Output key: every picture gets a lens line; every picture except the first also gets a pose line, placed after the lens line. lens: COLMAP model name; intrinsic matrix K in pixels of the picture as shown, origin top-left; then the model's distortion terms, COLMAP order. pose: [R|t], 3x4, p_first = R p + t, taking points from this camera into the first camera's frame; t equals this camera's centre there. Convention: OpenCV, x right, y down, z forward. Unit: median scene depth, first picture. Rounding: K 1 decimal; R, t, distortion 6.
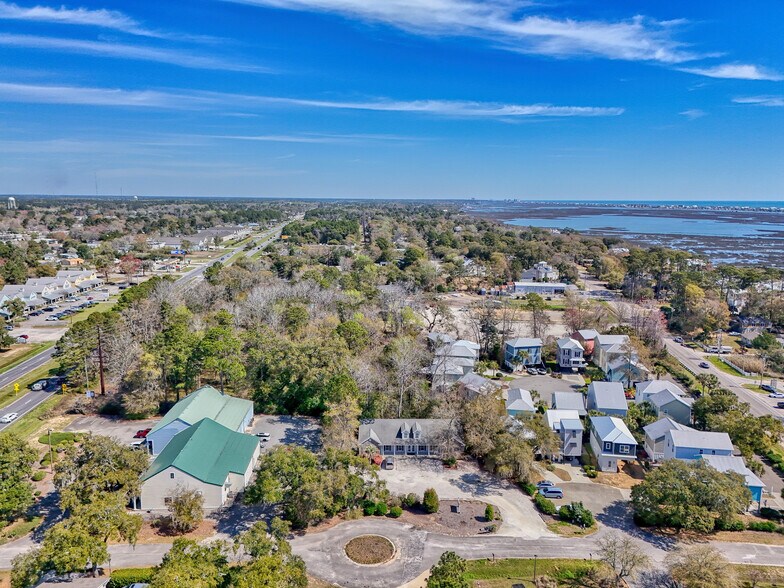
lens RADIAL K [[573.8, 0, 393.4], [0, 573.8, 291.8], [0, 0, 1]] dist [0.088091, -0.076149]
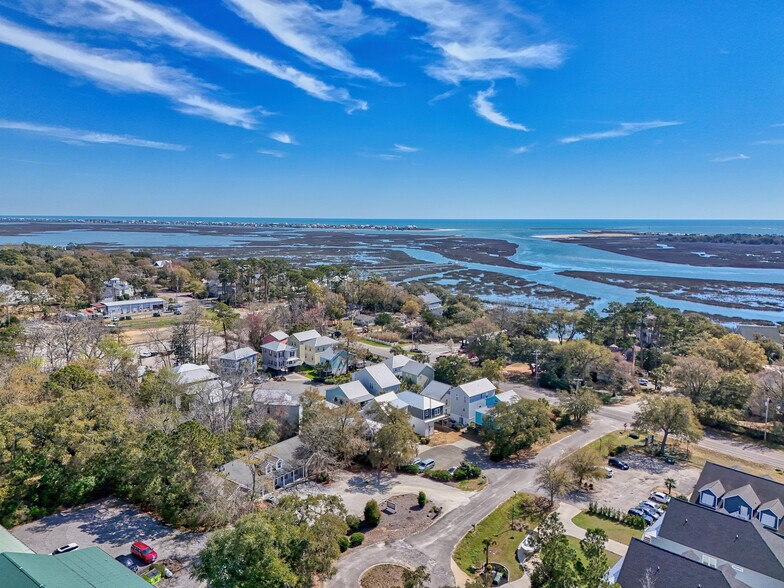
lens RADIAL K [[571.1, 0, 394.8], [0, 571.1, 292.1], [0, 0, 1]] dist [0.083764, -0.078035]
pose [[0.638384, -0.105303, 0.762481, -0.431694], [0.124454, 0.991684, 0.032759, -0.016213], [-0.759590, 0.073981, 0.646180, 0.247988]]
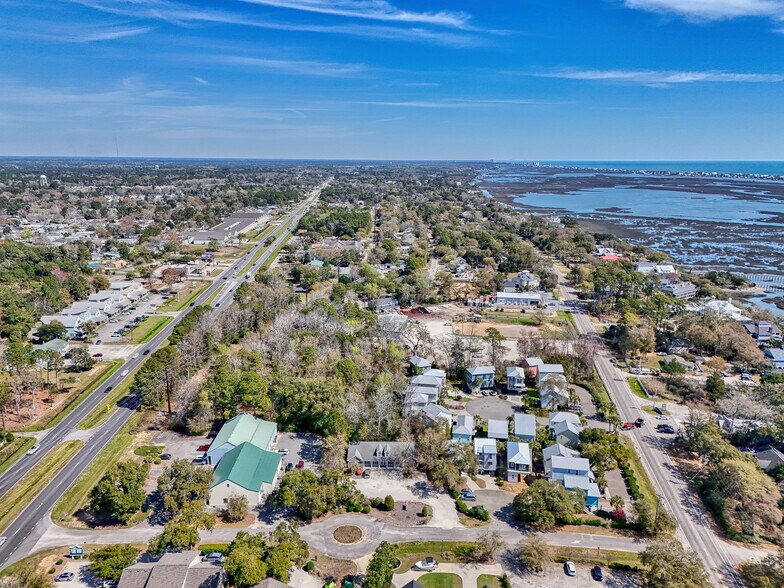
lens RADIAL K [[568.4, 0, 392.0], [0, 568.4, 305.5], [0, 0, 1]] dist [0.088371, -0.077569]
pose [[0.999481, 0.005718, -0.031692, 0.086791], [-0.002885, 0.996052, 0.088720, -0.231888], [0.032074, -0.088583, 0.995552, -0.377229]]
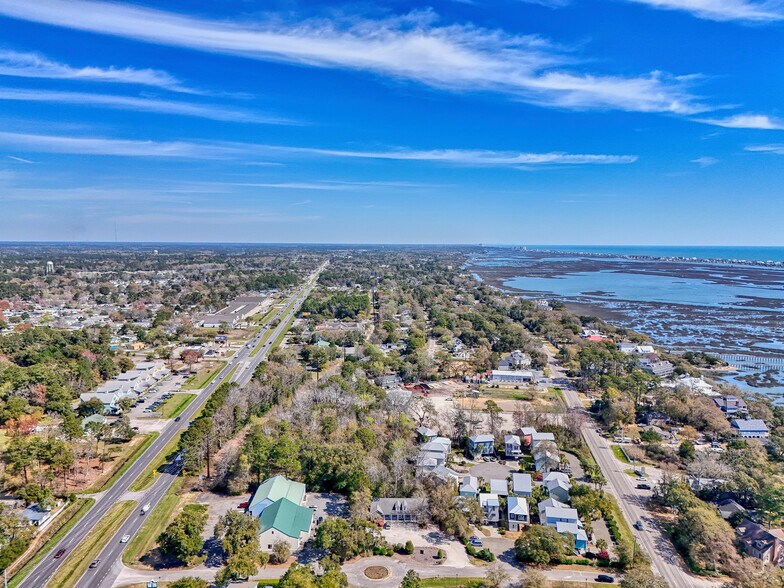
lens RADIAL K [[570.4, 0, 391.8], [0, 570.4, 309.4], [0, 0, 1]] dist [0.087705, -0.083502]
pose [[0.999844, -0.000433, -0.017651, 0.030179], [-0.000378, 0.998945, -0.045929, -0.233237], [0.017652, 0.045929, 0.998789, -0.651855]]
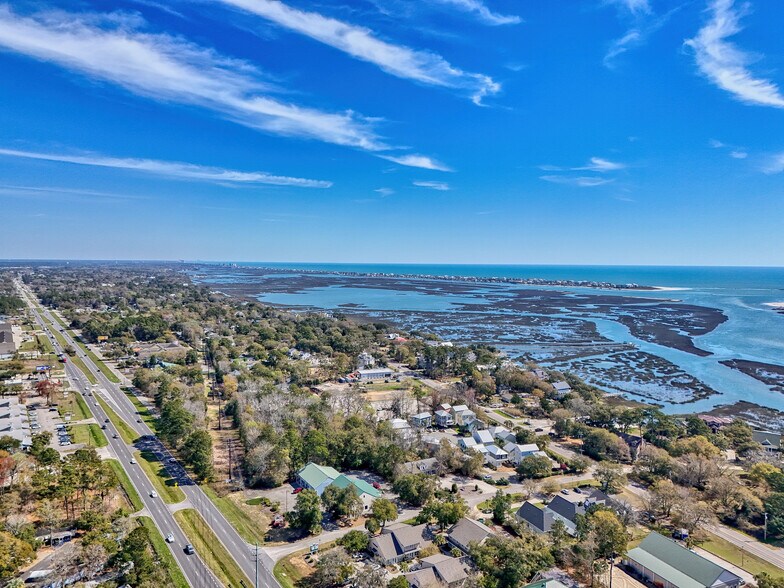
lens RADIAL K [[568.4, 0, 392.0], [0, 568.4, 305.5], [0, 0, 1]] dist [0.088371, -0.077569]
pose [[0.883911, -0.037819, 0.466123, -0.957055], [0.075348, 0.995220, -0.062135, -0.215980], [-0.461545, 0.090043, 0.882536, -0.839372]]
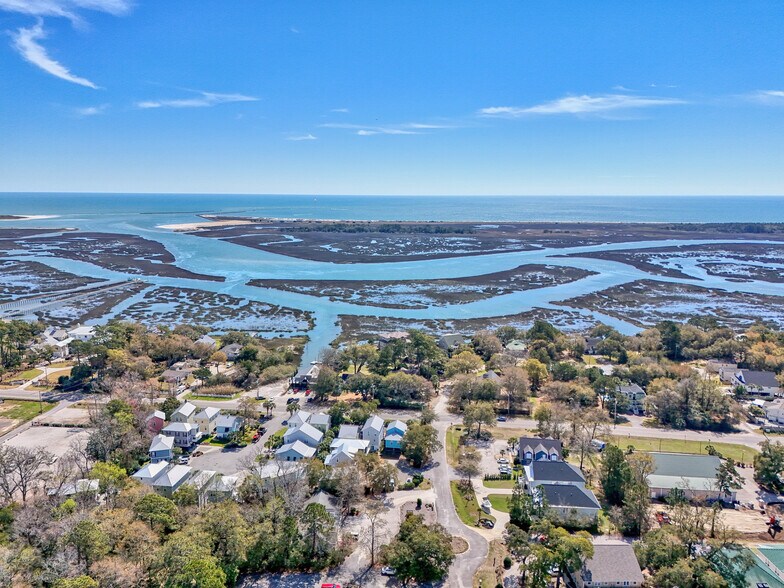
lens RADIAL K [[574.5, 0, 391.5], [0, 574.5, 263.0], [0, 0, 1]] dist [0.082632, -0.087728]
pose [[0.017011, -0.131318, 0.991194, -1.094939], [0.159395, 0.979016, 0.126969, -0.423872], [-0.987068, 0.155832, 0.037585, 0.640637]]
